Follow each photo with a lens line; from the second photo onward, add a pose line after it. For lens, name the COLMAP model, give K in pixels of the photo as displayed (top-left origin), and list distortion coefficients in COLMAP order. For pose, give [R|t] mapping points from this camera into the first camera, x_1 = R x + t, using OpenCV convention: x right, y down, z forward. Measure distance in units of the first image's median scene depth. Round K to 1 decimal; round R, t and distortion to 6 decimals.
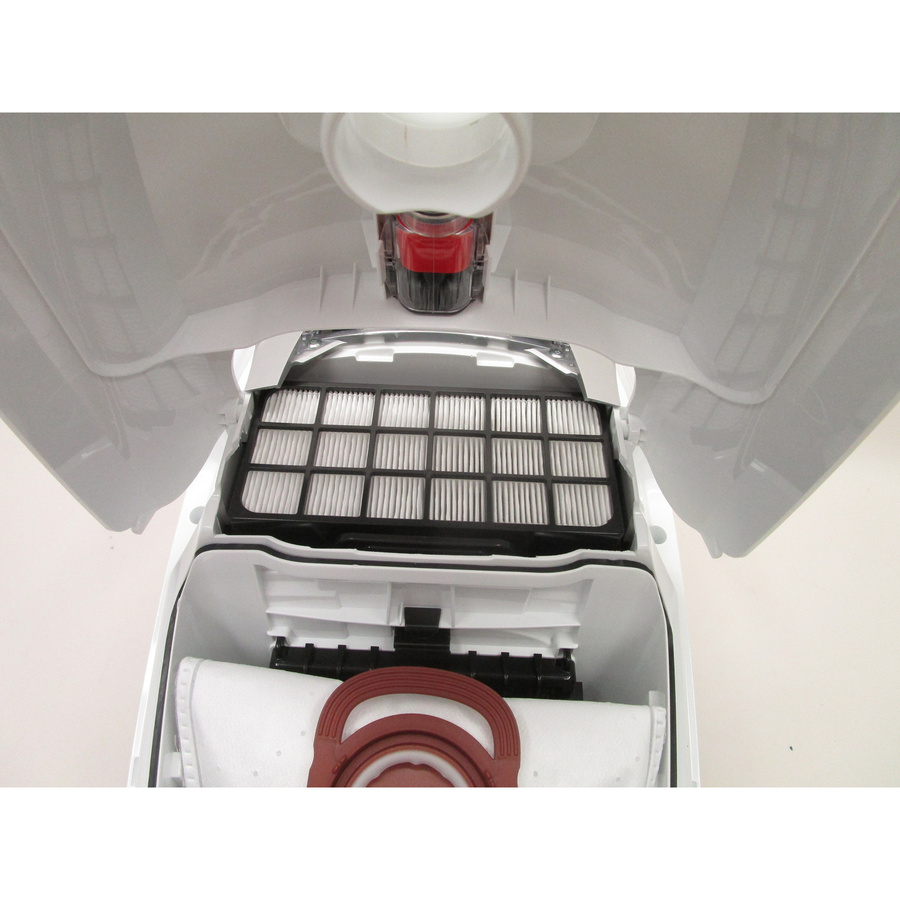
lens RADIAL K [[557.0, 0, 450.0], [0, 557.0, 450.0], [0, 0, 1]] dist [-0.002865, -0.000664]
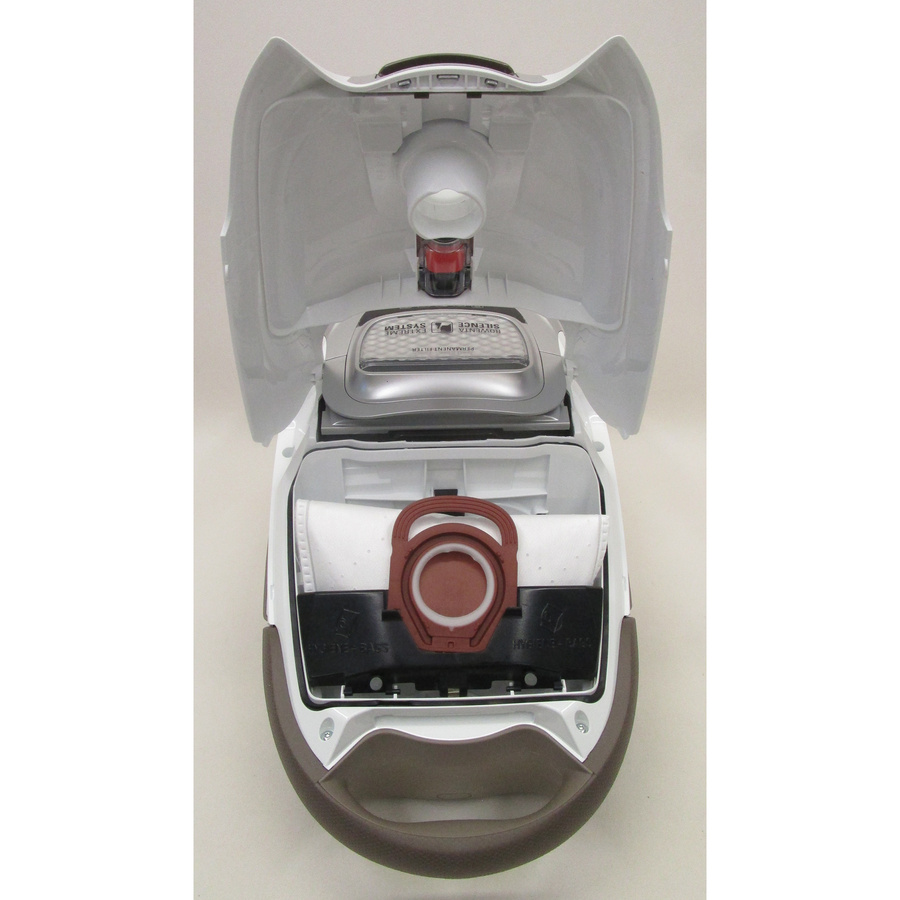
lens RADIAL K [[640.7, 0, 450.0], [0, 640.7, 450.0], [0, 0, 1]] dist [0.000631, -0.000498]
pose [[0.997531, -0.065265, 0.025930, -0.085155], [0.067905, 0.990560, -0.119082, 0.430994], [-0.017913, 0.120549, 0.992546, -0.878380]]
